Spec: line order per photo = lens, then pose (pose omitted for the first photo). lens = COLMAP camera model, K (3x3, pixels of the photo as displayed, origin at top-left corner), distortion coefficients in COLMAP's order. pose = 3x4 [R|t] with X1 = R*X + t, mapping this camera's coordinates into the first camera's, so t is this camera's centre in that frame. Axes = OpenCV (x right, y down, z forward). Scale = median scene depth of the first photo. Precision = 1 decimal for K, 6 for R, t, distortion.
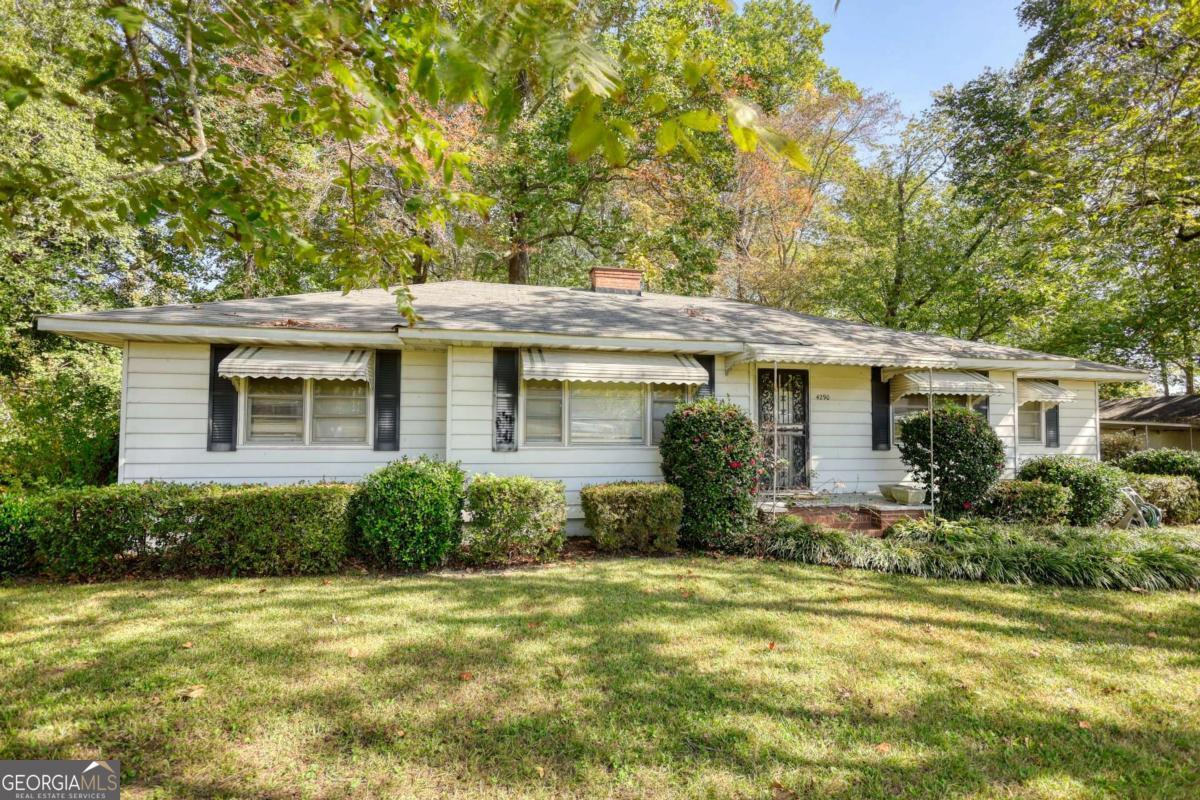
lens RADIAL K [[567.6, 0, 608.4], [0, 567.6, 400.8], [0, 0, 1]] dist [-0.003545, 0.001175]
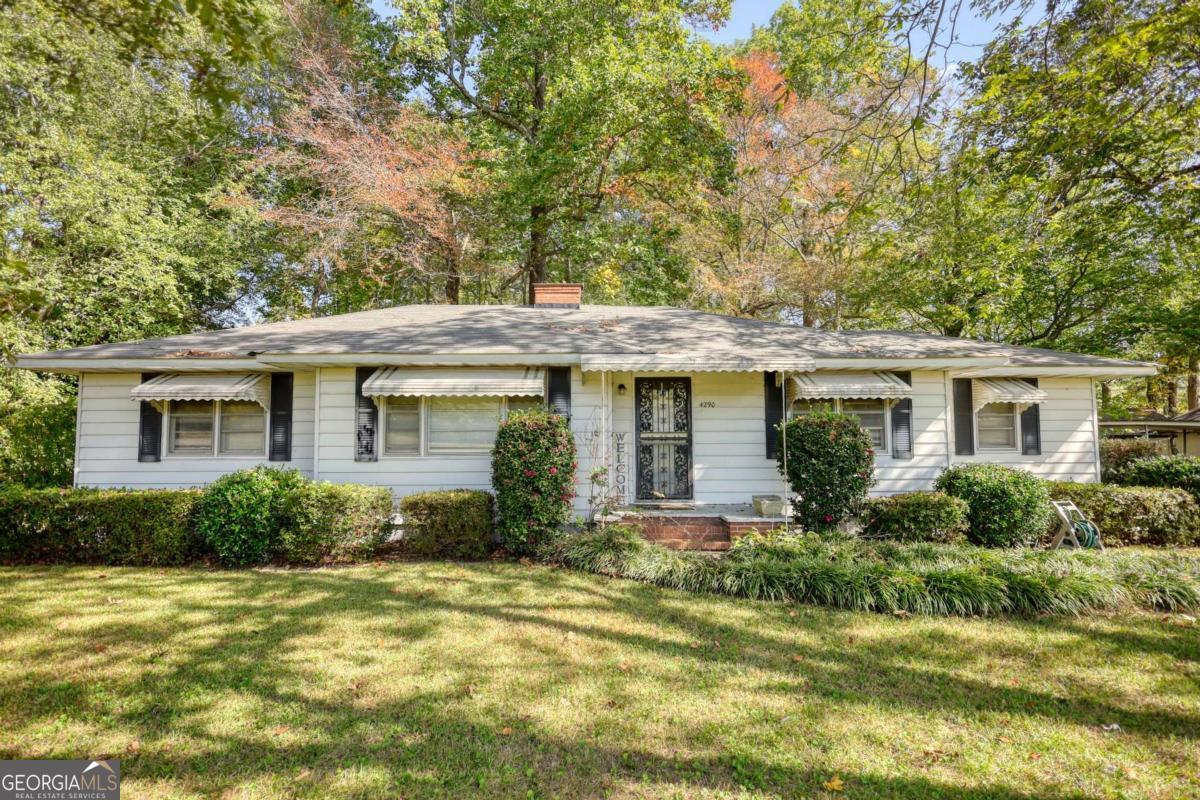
lens RADIAL K [[567.6, 0, 604.2], [0, 567.6, 397.9], [0, 0, 1]] dist [-0.003545, 0.001175]
pose [[0.979129, -0.025791, -0.201596, 0.504440], [0.021115, 0.999457, -0.025313, 0.003921], [0.202139, 0.020528, 0.979142, 0.014210]]
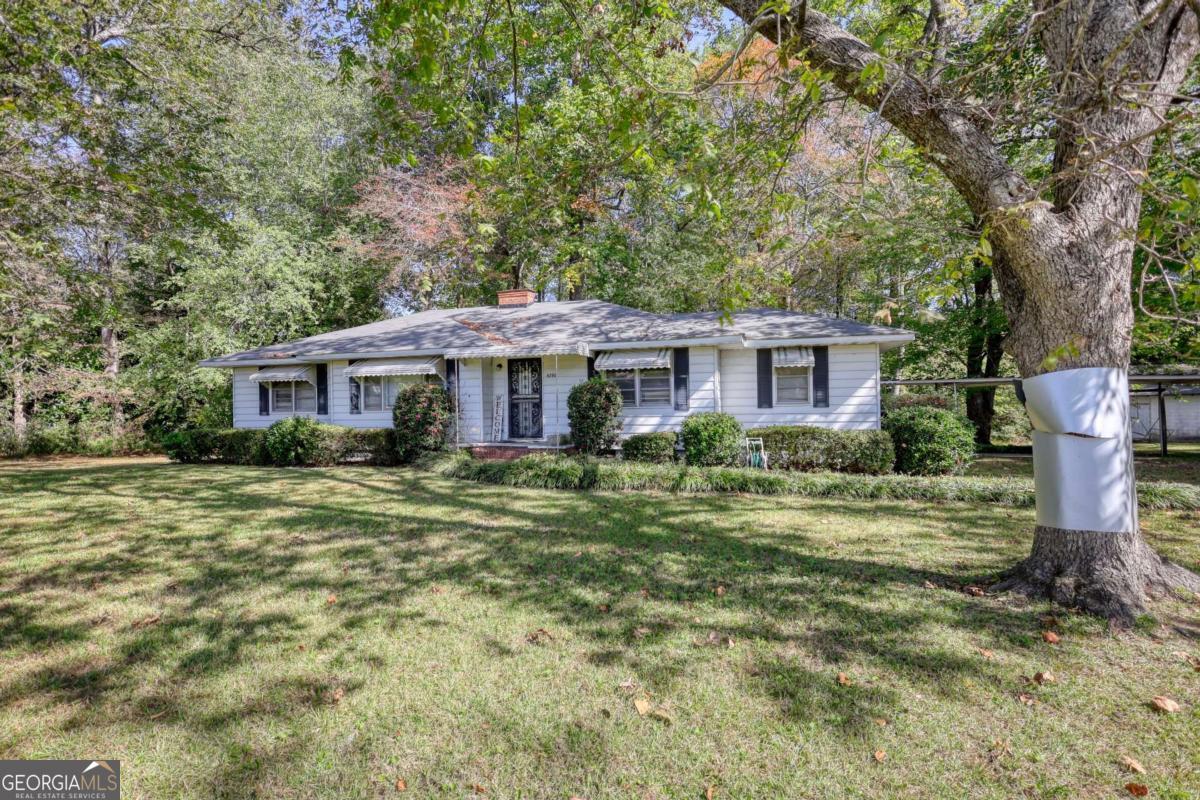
lens RADIAL K [[567.6, 0, 603.1], [0, 567.6, 402.1], [0, 0, 1]] dist [-0.003545, 0.001175]
pose [[0.873130, -0.024760, -0.486858, 1.517349], [0.046212, 0.998416, 0.032101, 0.027405], [0.485292, -0.050527, 0.872891, -0.274922]]
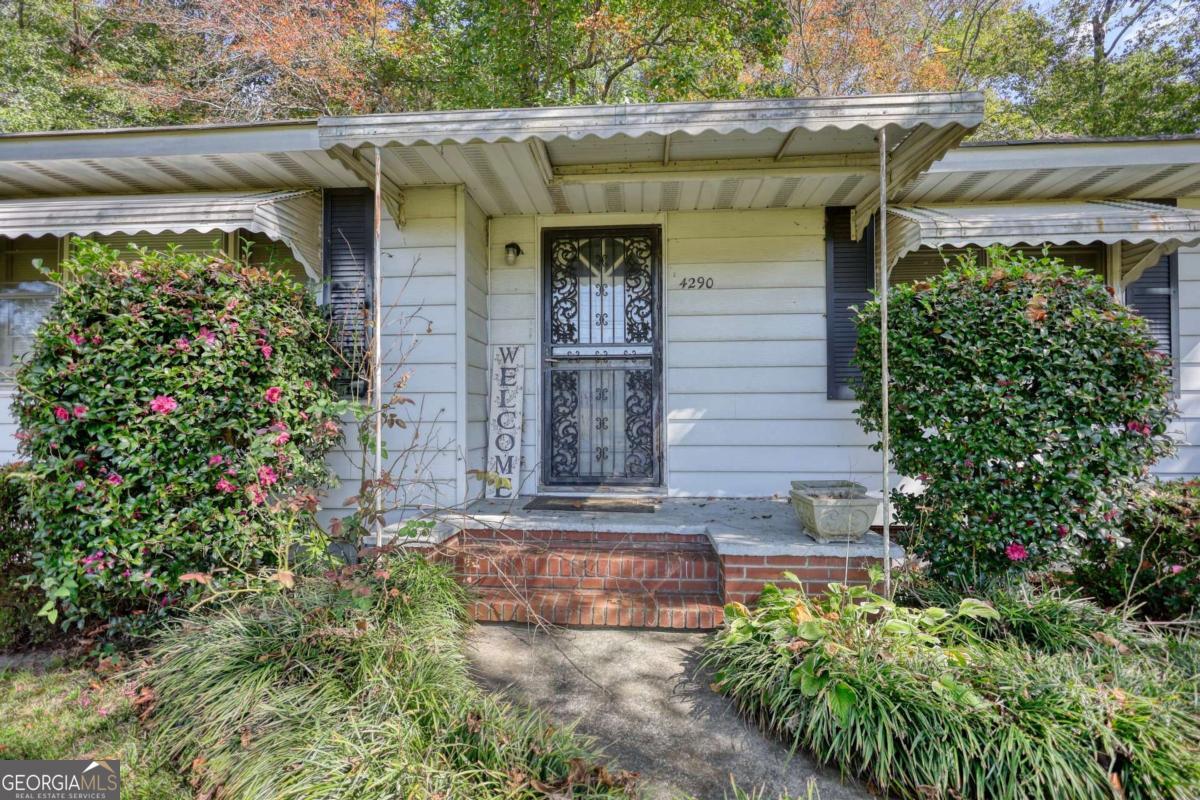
lens RADIAL K [[567.6, 0, 601.6], [0, 567.6, 408.8], [0, 0, 1]] dist [-0.003545, 0.001175]
pose [[0.956598, -0.014383, -0.291055, 0.547084], [0.025854, 0.999031, 0.035605, 0.094267], [0.290261, -0.041585, 0.956044, 0.686767]]
